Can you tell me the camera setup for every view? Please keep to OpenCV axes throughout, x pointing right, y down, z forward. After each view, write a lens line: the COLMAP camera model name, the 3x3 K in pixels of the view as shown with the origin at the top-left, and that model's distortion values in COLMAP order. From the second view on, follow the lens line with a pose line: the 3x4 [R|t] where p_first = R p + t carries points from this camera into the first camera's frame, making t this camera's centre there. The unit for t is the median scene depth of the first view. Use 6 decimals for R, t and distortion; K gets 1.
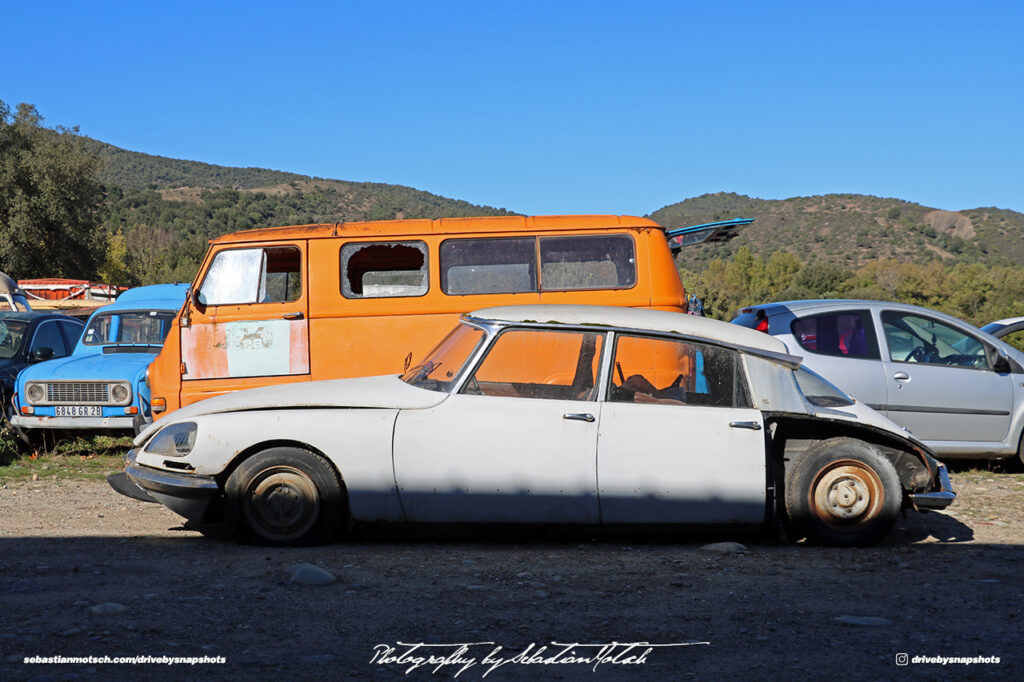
lens RADIAL K [[1654.0, 0, 512.4], [0, 1654.0, 339.7], [0, 0, 1]] dist [0.179773, 0.000000]
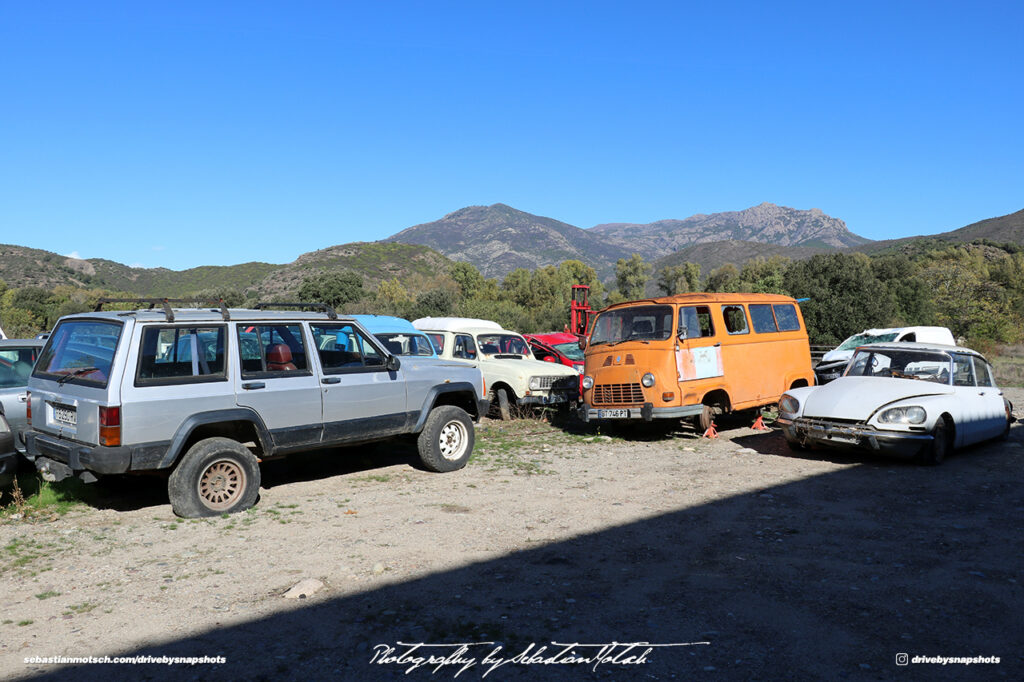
lens RADIAL K [[836.3, 0, 513.2], [0, 836.3, 336.5], [0, 0, 1]] dist [0.003026, 0.014847]
pose [[0.699169, -0.003251, 0.714949, -0.767872], [-0.003059, 0.999967, 0.007539, -0.023607], [-0.714950, -0.007458, 0.699136, 0.412125]]
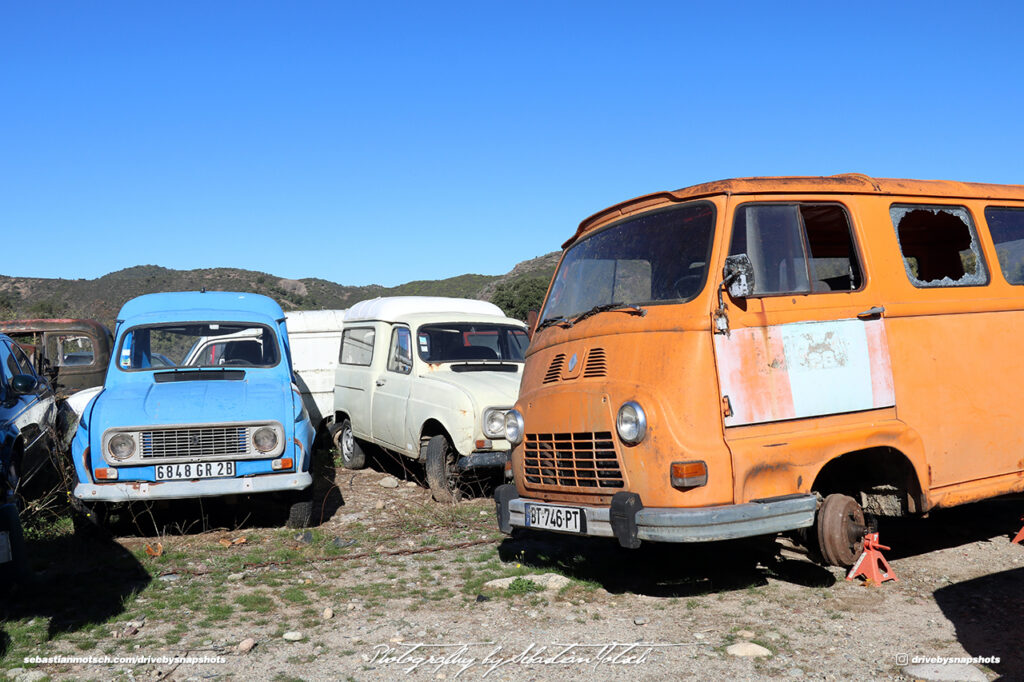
lens RADIAL K [[952.6, 0, 514.6], [0, 952.6, 346.7], [0, 0, 1]] dist [-0.010641, 0.000000]
pose [[0.862608, -0.017399, 0.505574, -0.343080], [0.021553, 0.999765, -0.002367, -0.003195], [-0.505414, 0.012938, 0.862780, 0.611754]]
